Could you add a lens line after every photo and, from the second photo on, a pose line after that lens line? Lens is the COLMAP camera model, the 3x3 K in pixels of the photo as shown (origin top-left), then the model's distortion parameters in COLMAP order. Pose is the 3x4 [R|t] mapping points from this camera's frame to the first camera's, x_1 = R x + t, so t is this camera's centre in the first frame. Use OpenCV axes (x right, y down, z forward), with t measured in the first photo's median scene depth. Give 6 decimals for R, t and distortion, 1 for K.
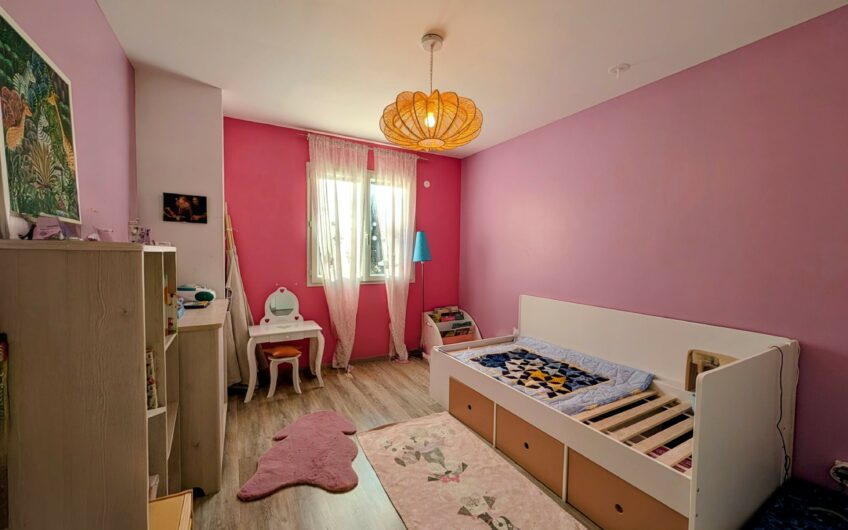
lens RADIAL K [[331.3, 0, 424.6], [0, 331.3, 265.4], [0, 0, 1]] dist [-0.001691, 0.000169]
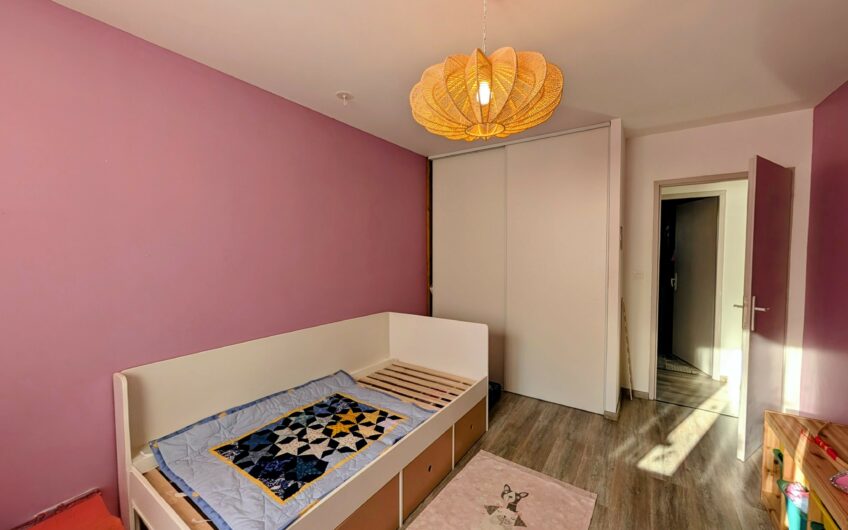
lens RADIAL K [[331.3, 0, 424.8], [0, 331.3, 263.6], [0, 0, 1]] dist [-0.001691, 0.000169]
pose [[-0.442532, -0.052407, 0.895220, -0.418215], [0.035874, 0.996457, 0.076067, -0.113567], [-0.896035, 0.065777, -0.439084, 1.078284]]
